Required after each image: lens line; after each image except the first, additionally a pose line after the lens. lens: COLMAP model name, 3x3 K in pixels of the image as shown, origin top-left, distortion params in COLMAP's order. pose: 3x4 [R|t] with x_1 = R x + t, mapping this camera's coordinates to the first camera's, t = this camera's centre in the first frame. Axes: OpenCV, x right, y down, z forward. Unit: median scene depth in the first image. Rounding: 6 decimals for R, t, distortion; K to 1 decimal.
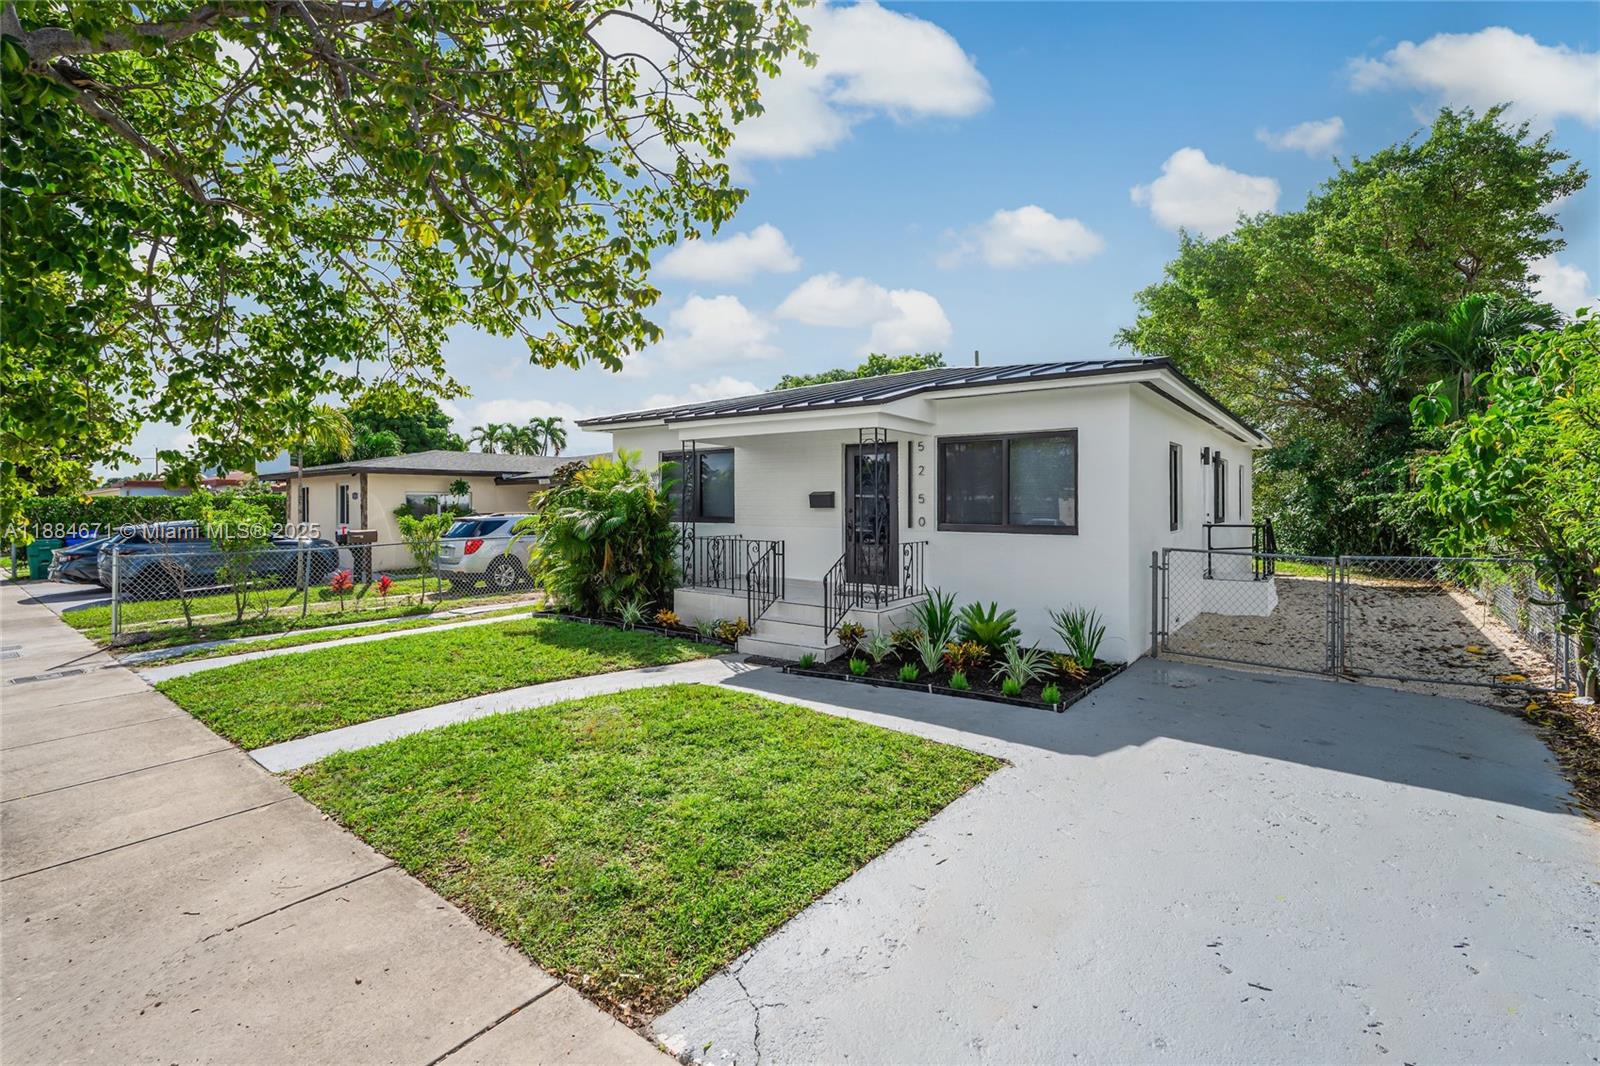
lens RADIAL K [[717.2, 0, 795.7], [0, 717.2, 522.9], [0, 0, 1]] dist [0.001855, 0.000154]
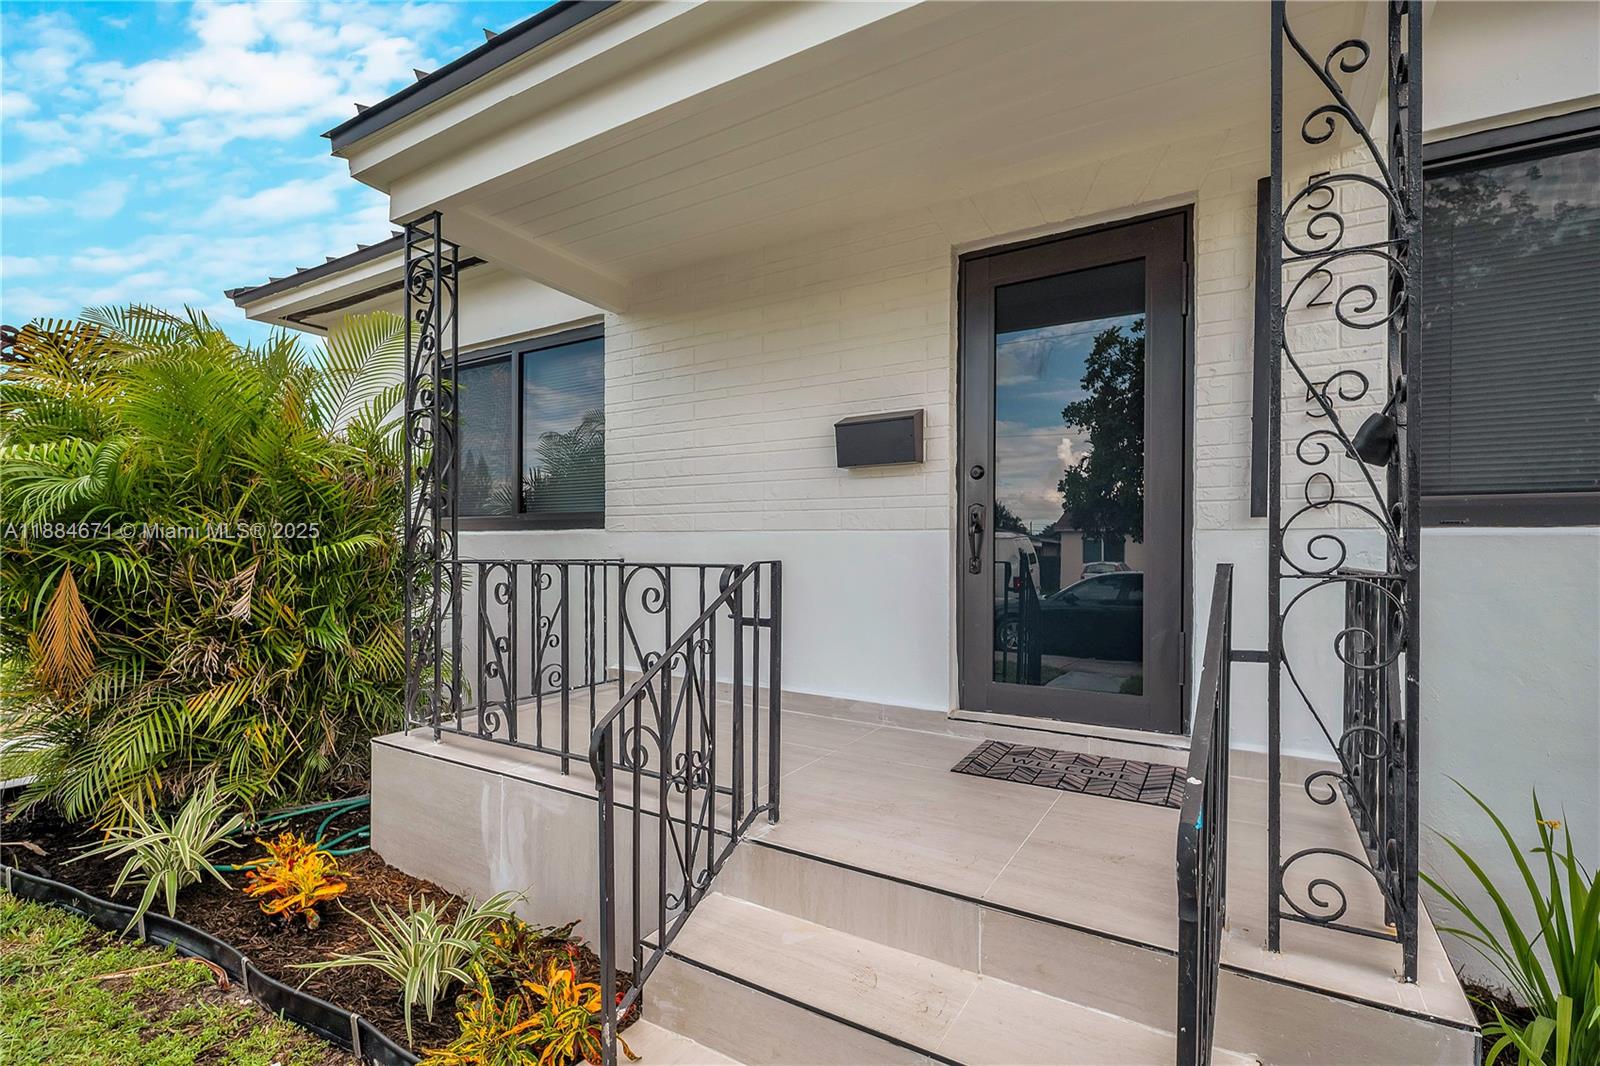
lens RADIAL K [[727.7, 0, 798.8], [0, 727.7, 542.1], [0, 0, 1]] dist [0.000630, -0.000075]
pose [[0.994032, 0.008502, 0.108758, -0.034528], [-0.003747, 0.999031, -0.043858, 0.027733], [-0.109026, 0.043189, 0.993100, 0.753345]]
